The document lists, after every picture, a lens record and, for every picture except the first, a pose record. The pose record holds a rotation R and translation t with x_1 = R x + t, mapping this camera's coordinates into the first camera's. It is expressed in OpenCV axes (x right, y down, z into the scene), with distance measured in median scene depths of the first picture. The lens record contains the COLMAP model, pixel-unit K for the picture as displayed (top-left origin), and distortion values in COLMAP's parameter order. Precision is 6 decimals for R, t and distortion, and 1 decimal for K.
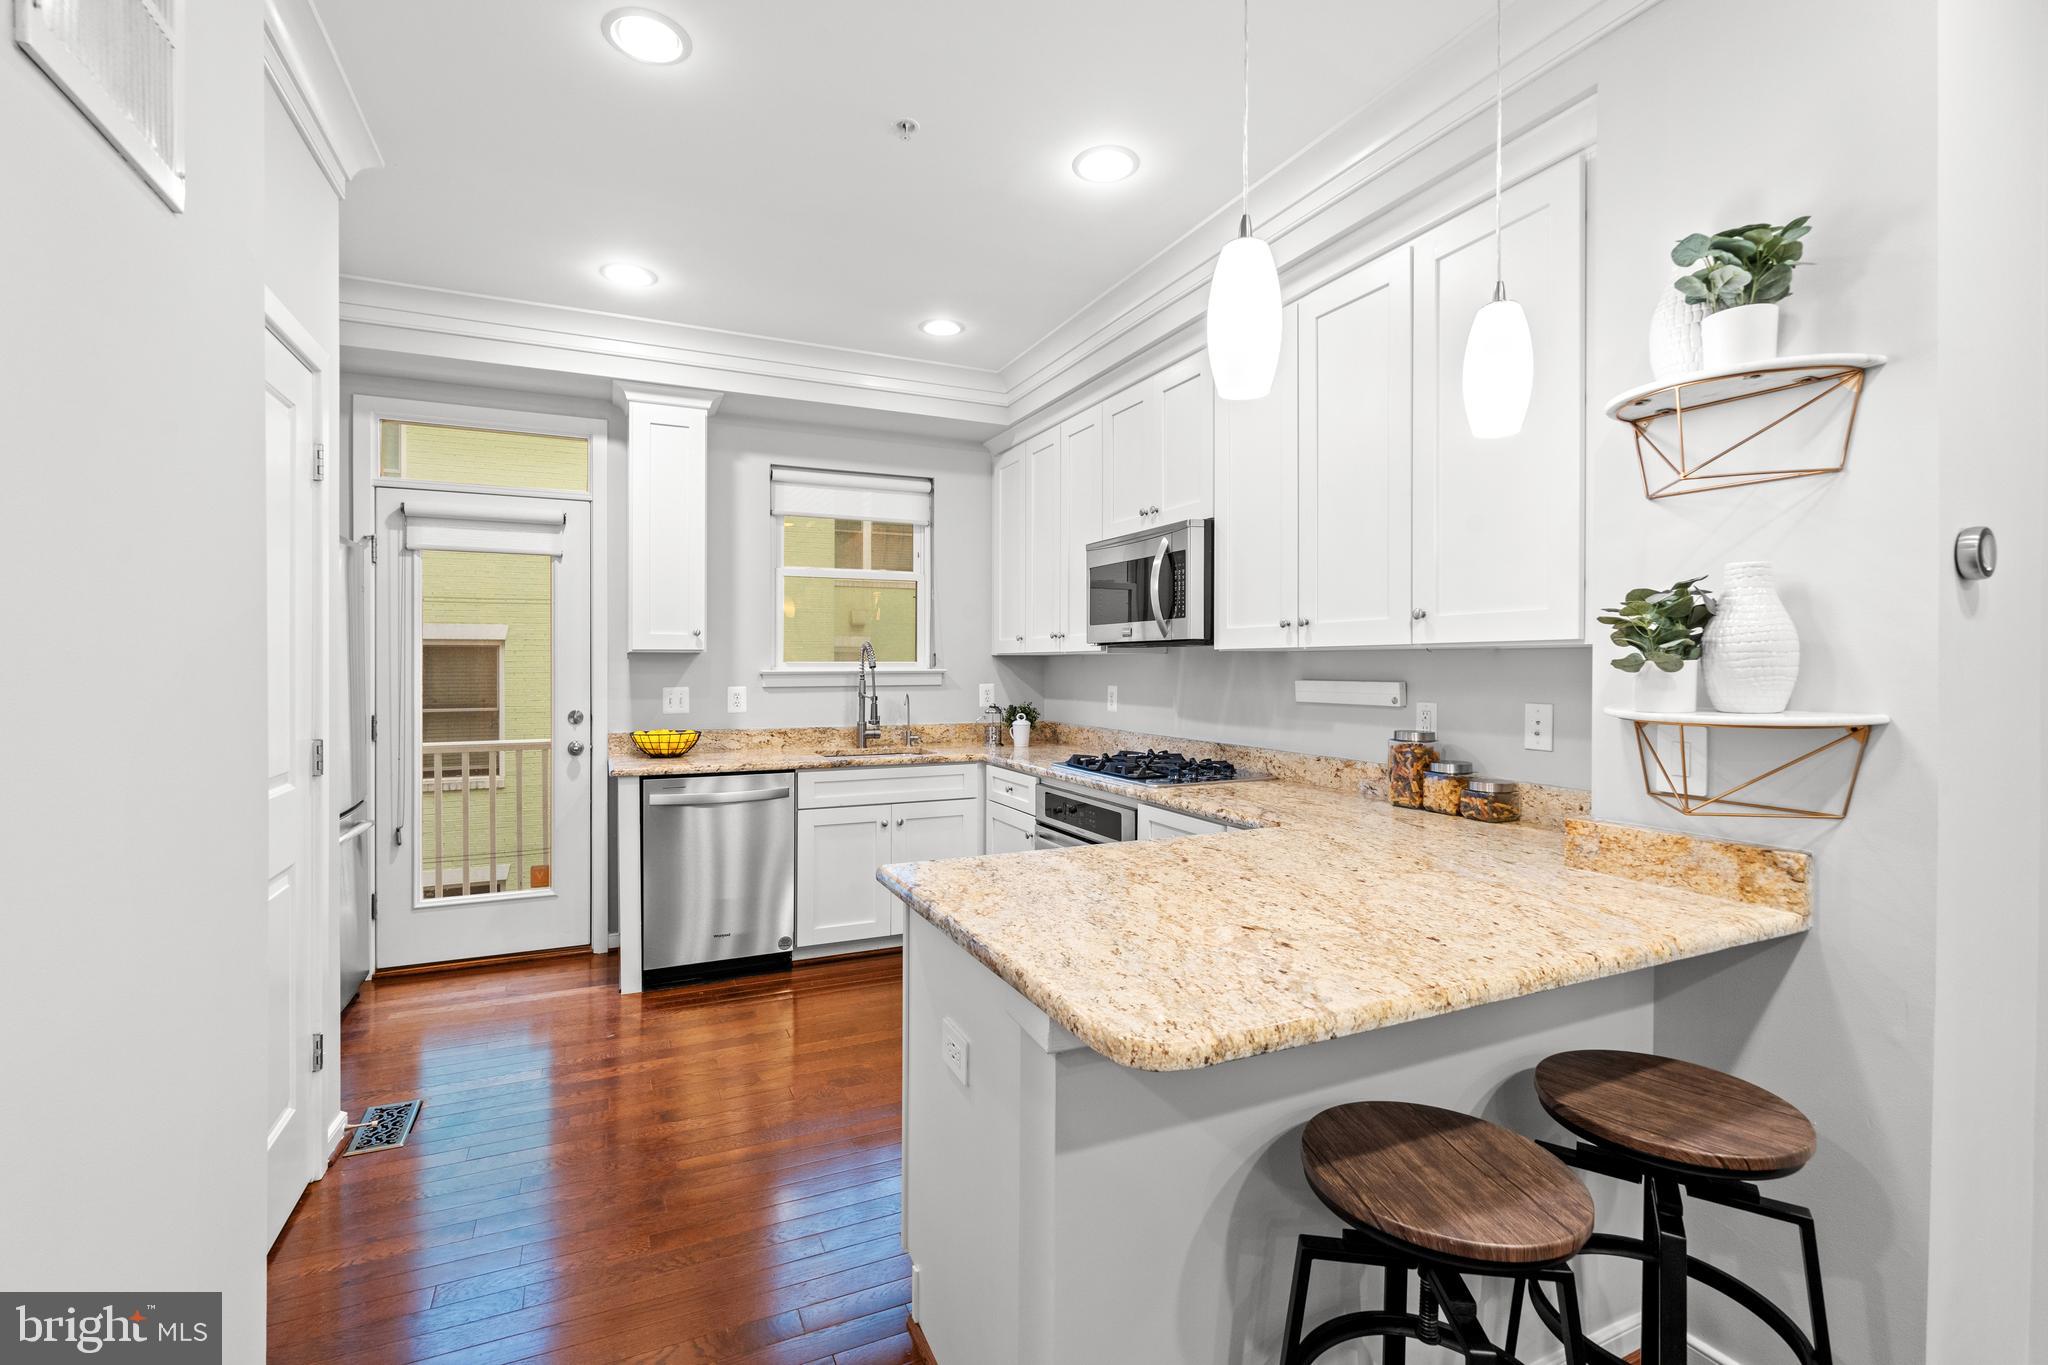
lens RADIAL K [[904.4, 0, 1014.5], [0, 904.4, 664.6], [0, 0, 1]] dist [-0.004517, 0.001786]
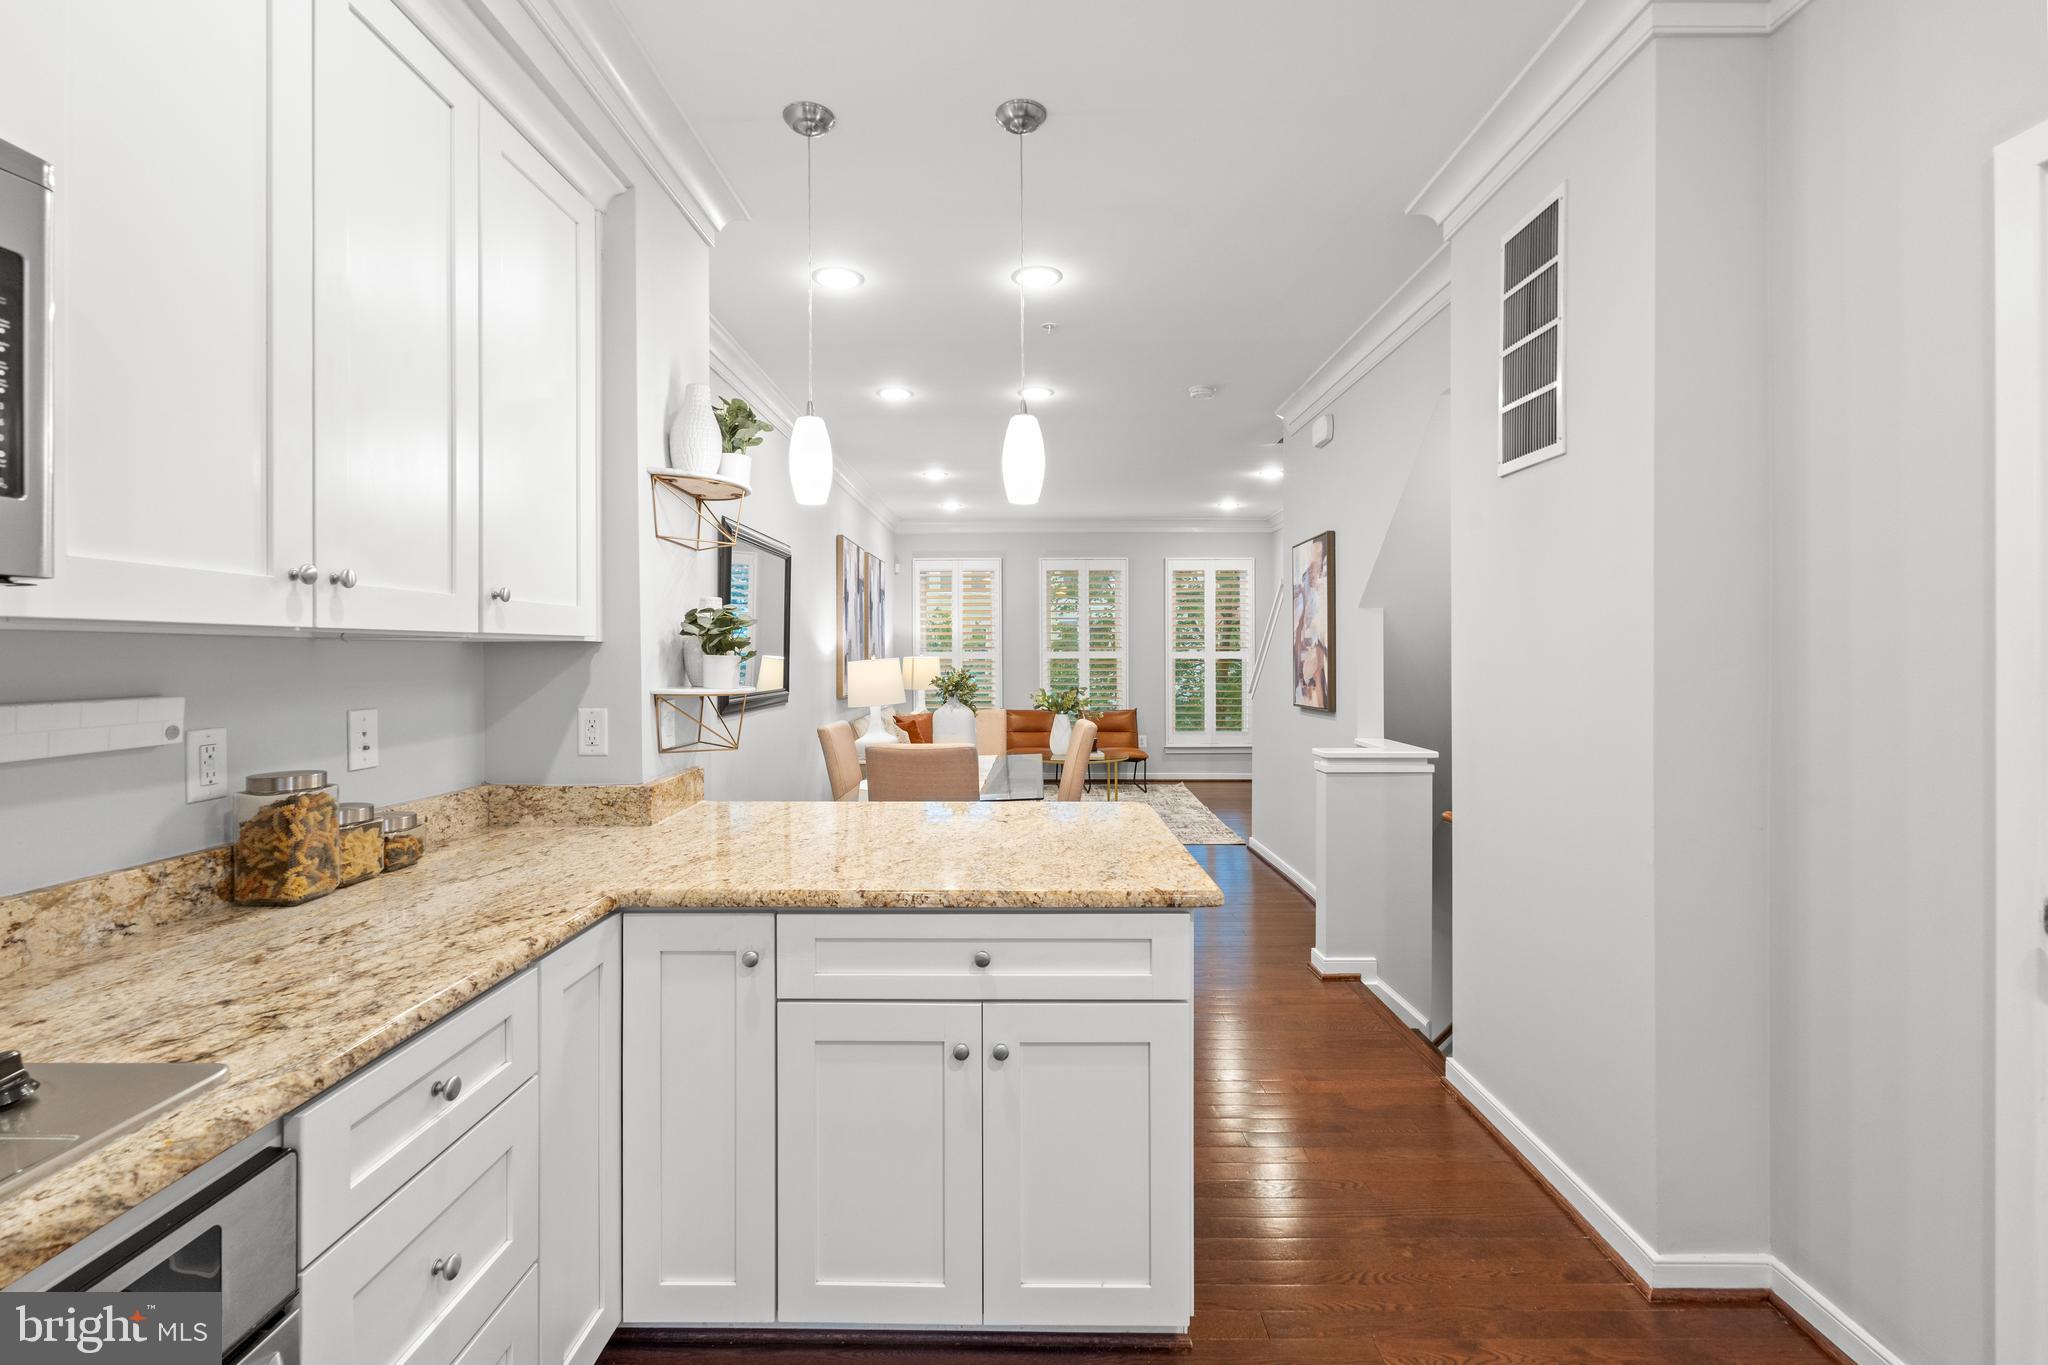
lens RADIAL K [[904.4, 0, 1019.6], [0, 904.4, 656.0], [0, 0, 1]] dist [-0.004517, 0.001786]
pose [[-0.905604, -0.000831, 0.424124, -0.163775], [0.001065, 0.999990, 0.004235, -0.003753], [-0.424123, 0.004287, -0.905594, 0.887097]]
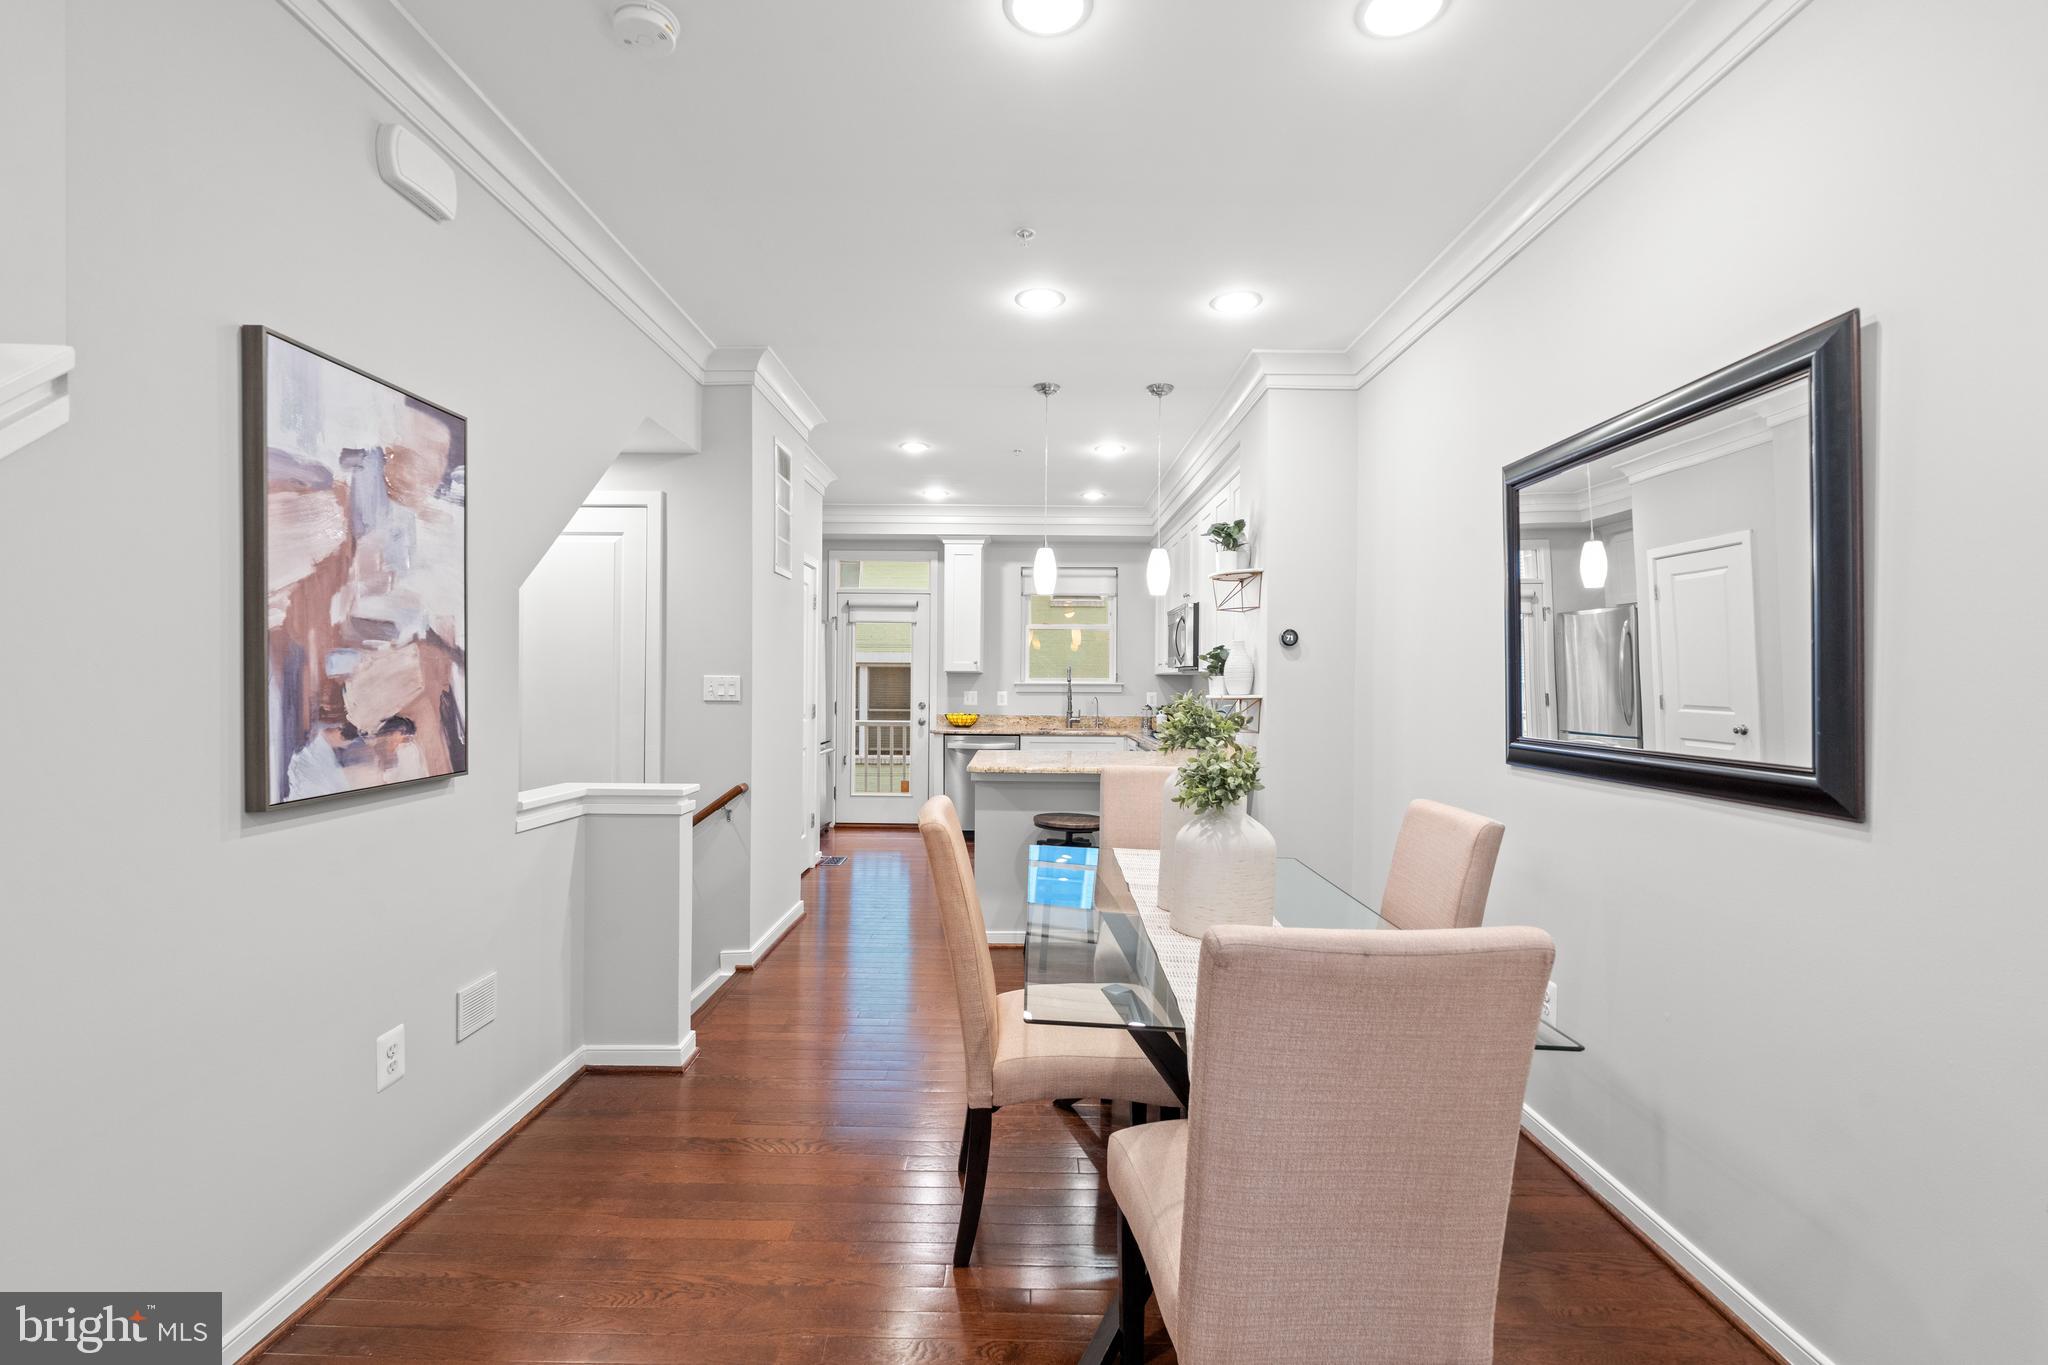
lens RADIAL K [[904.4, 0, 1020.2], [0, 904.4, 682.8], [0, 0, 1]] dist [-0.004517, 0.001786]
pose [[0.907789, 0.007041, -0.419368, 0.529348], [-0.008488, 0.999963, -0.001584, 0.010265], [0.419342, 0.004998, 0.907815, -0.686545]]
